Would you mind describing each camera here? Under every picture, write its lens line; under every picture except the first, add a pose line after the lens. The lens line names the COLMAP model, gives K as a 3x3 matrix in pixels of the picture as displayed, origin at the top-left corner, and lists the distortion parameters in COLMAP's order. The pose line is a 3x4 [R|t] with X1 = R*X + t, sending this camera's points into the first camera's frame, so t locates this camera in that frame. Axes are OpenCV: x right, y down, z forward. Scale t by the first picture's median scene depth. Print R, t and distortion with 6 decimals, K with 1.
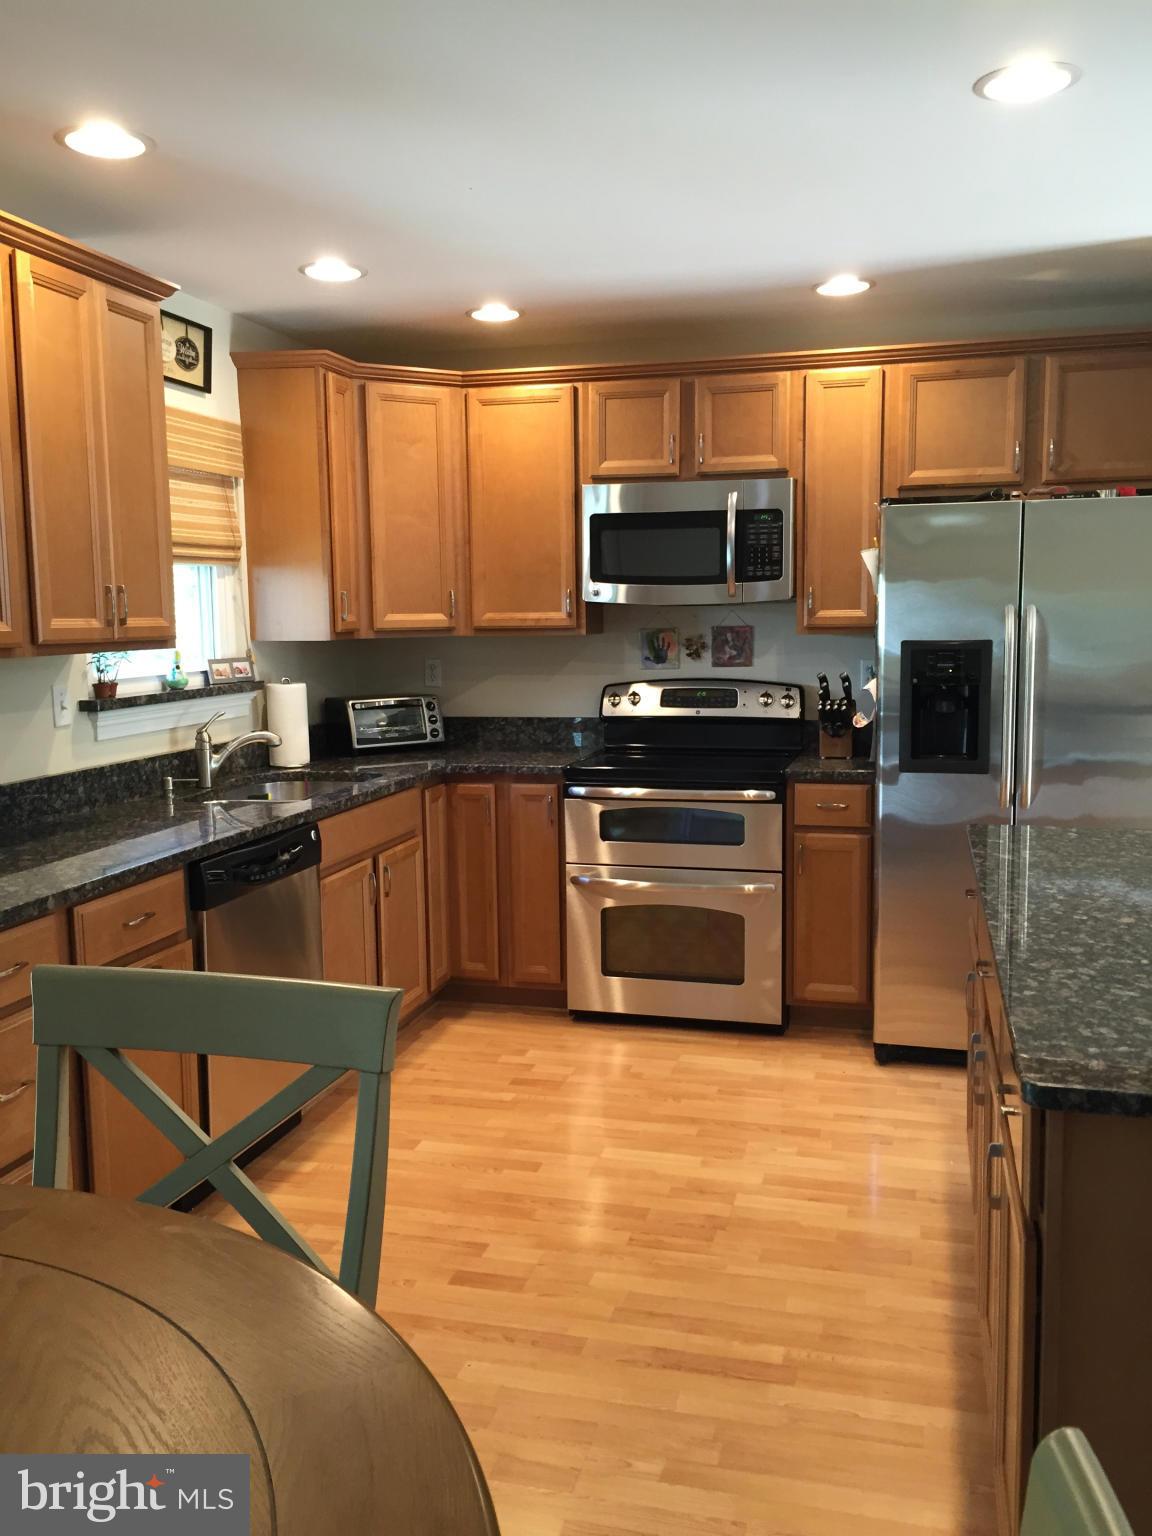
lens RADIAL K [[1313.1, 0, 576.0], [0, 1313.1, 768.0], [0, 0, 1]] dist [0.092419, -0.130419]
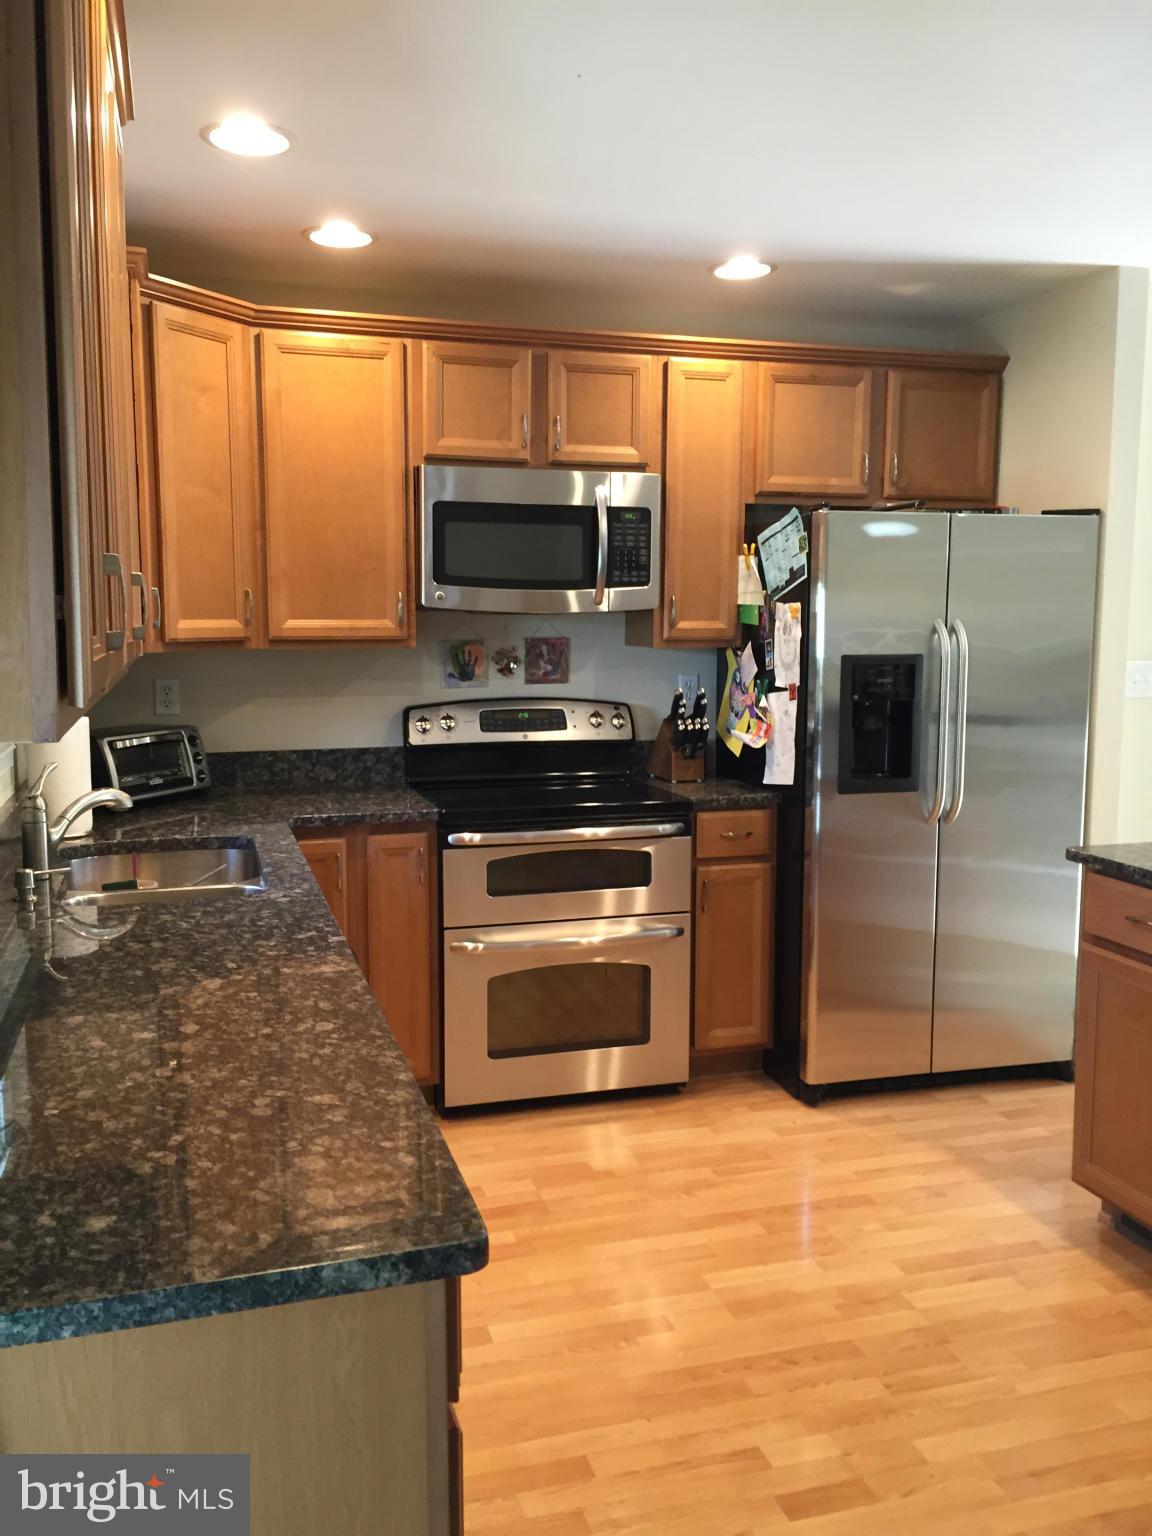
lens RADIAL K [[1313.1, 0, 576.0], [0, 1313.1, 768.0], [0, 0, 1]] dist [0.092419, -0.130419]
pose [[0.849059, -0.048975, 0.526022, -0.359833], [0.052194, 0.998599, 0.008726, -0.029480], [-0.525713, 0.020046, 0.850426, 0.261637]]
